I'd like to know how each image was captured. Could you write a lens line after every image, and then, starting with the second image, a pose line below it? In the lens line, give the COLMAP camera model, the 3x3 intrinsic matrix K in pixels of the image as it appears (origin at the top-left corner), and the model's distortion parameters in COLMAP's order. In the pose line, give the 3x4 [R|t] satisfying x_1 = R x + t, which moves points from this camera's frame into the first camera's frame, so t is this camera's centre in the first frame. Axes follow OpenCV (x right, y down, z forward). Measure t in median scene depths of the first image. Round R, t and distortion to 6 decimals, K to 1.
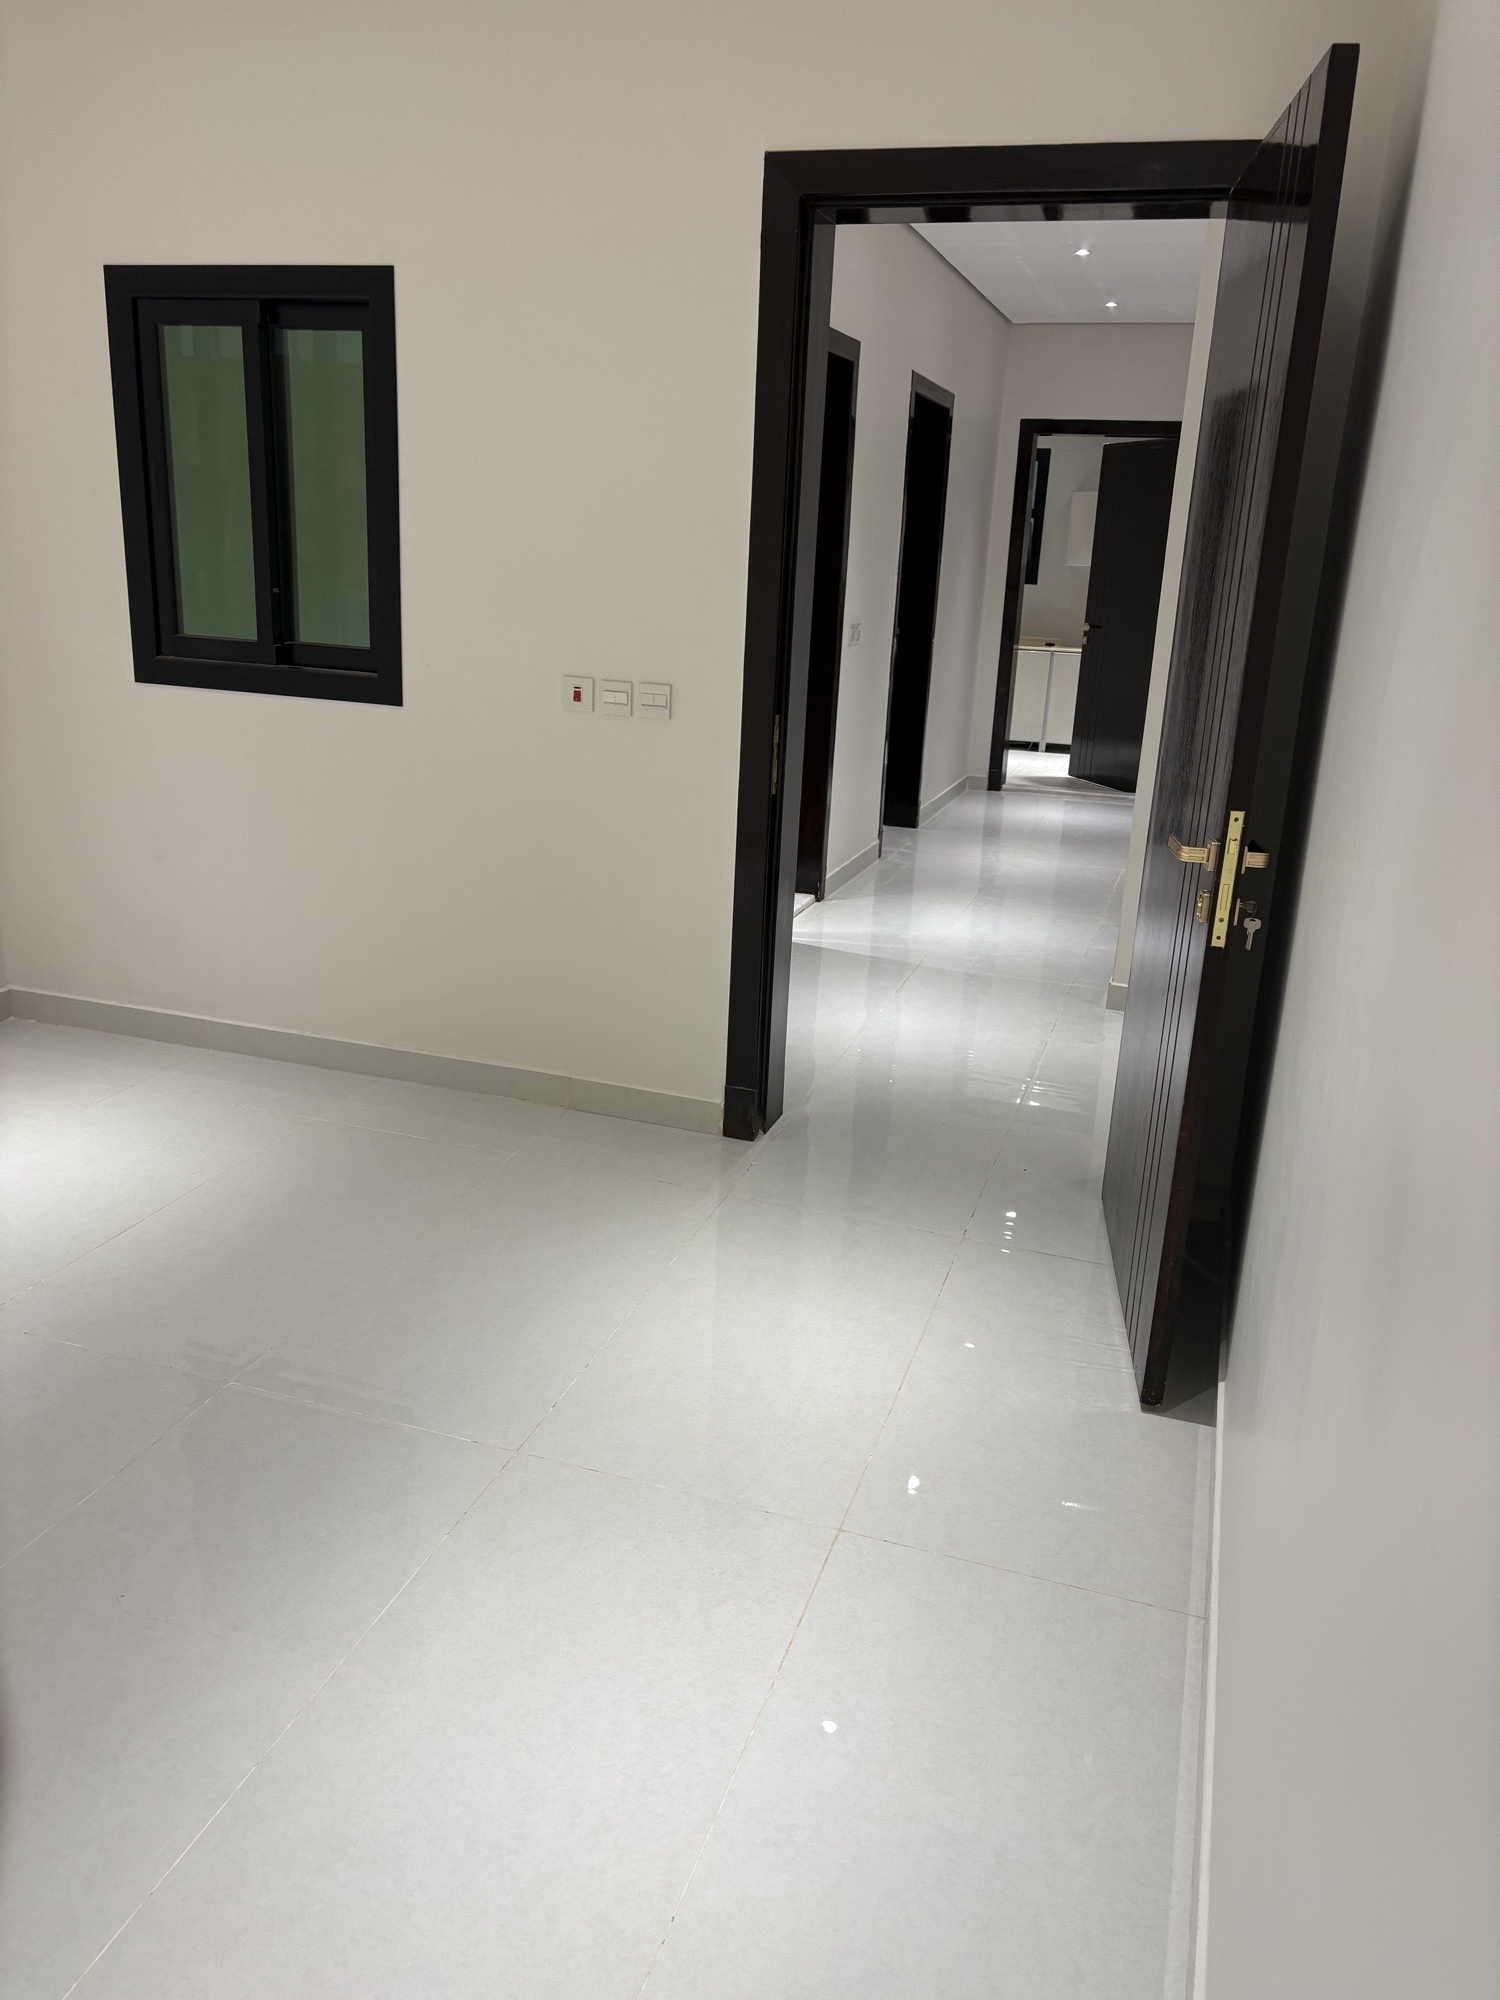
lens RADIAL K [[1503.2, 0, 743.2], [0, 1503.2, 1001.4], [0, 0, 1]] dist [0.083163, -0.009272]
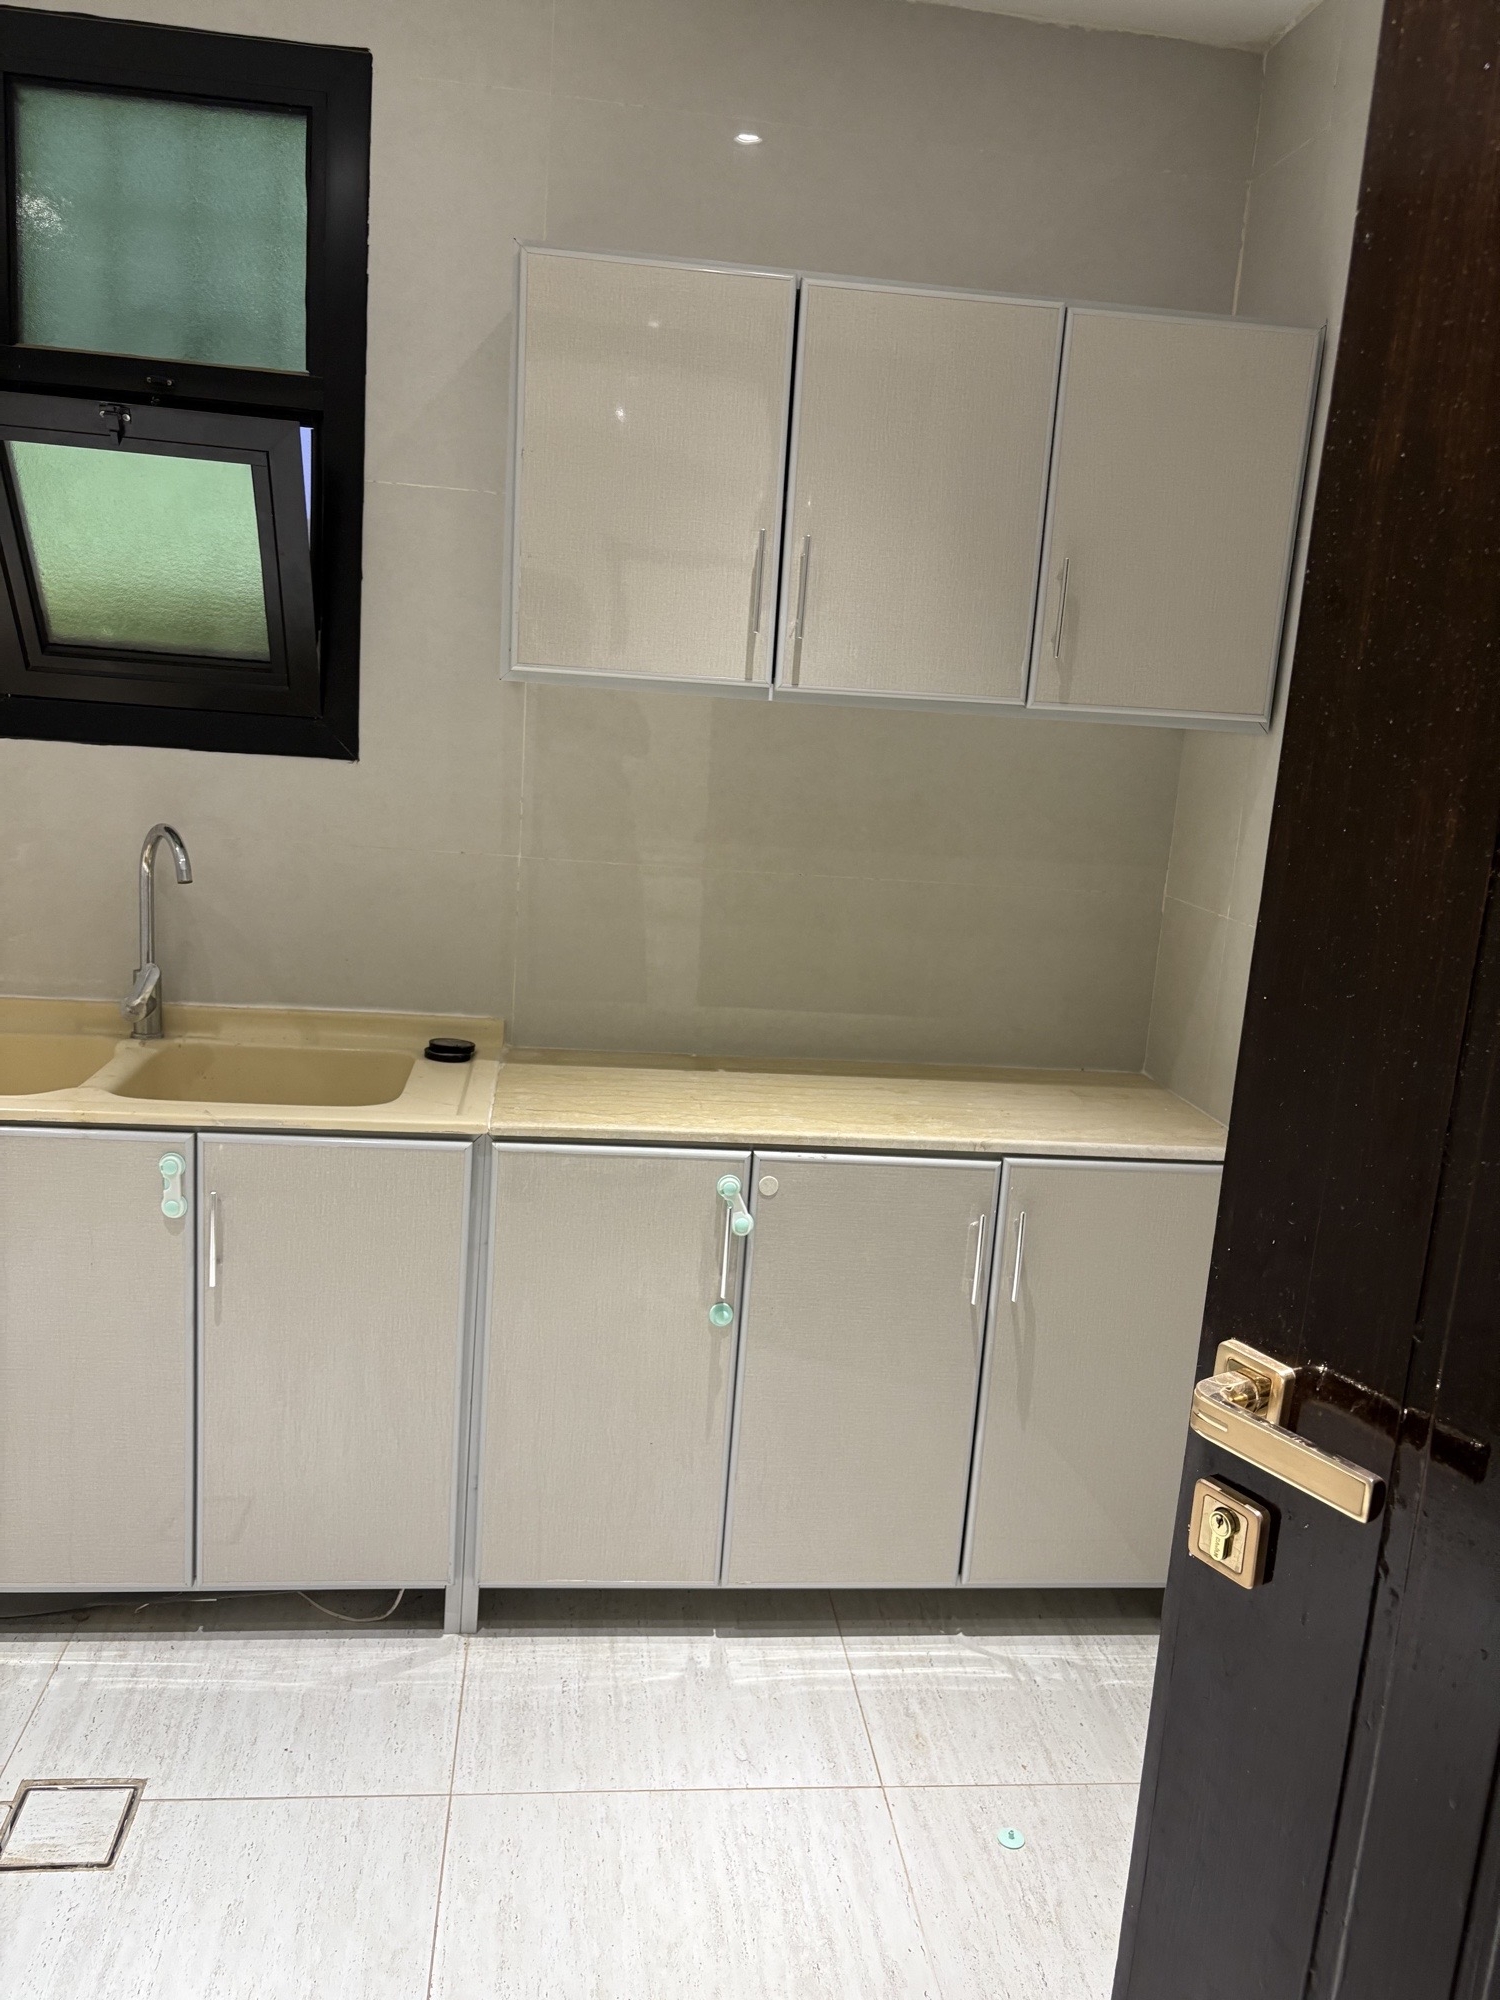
lens RADIAL K [[1503.2, 0, 747.2], [0, 1503.2, 1001.3], [0, 0, 1]] dist [0.083163, -0.009272]
pose [[0.911342, -0.073879, 0.404967, 0.190731], [0.097459, 0.994518, -0.037890, -0.279071], [-0.399947, 0.073998, 0.913546, 0.968929]]
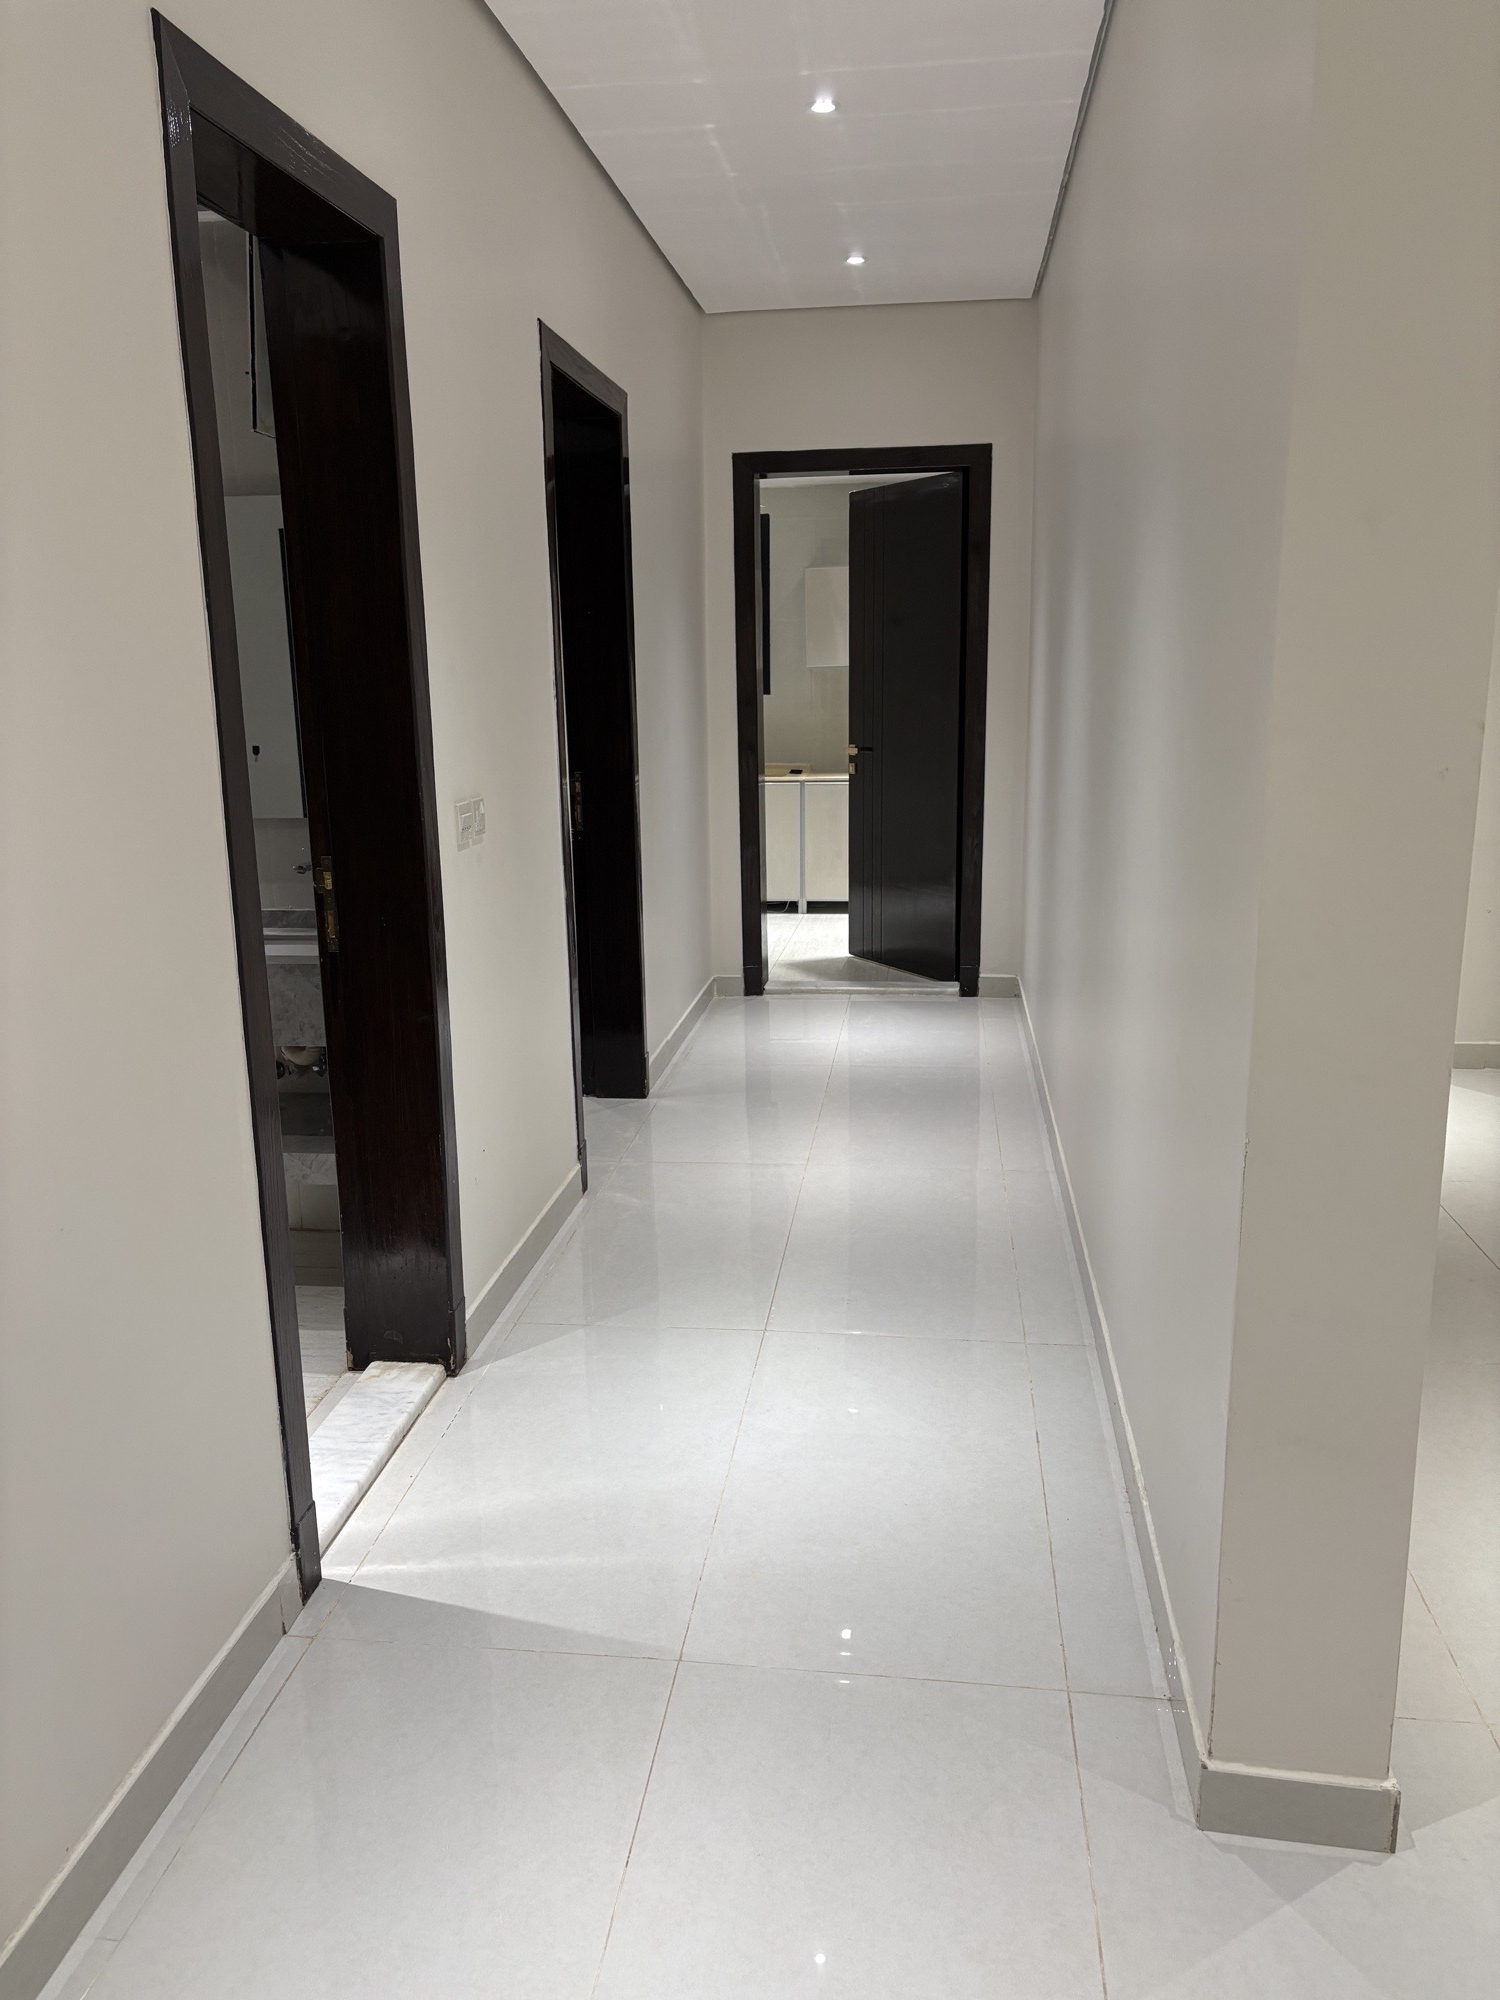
lens RADIAL K [[1503.2, 0, 754.4], [0, 1503.2, 1005.1], [0, 0, 1]] dist [0.083163, -0.009272]
pose [[0.979139, -0.099746, 0.177022, 0.046438], [0.111550, 0.992064, -0.058012, -0.095952], [-0.169831, 0.076548, 0.982496, 0.336920]]
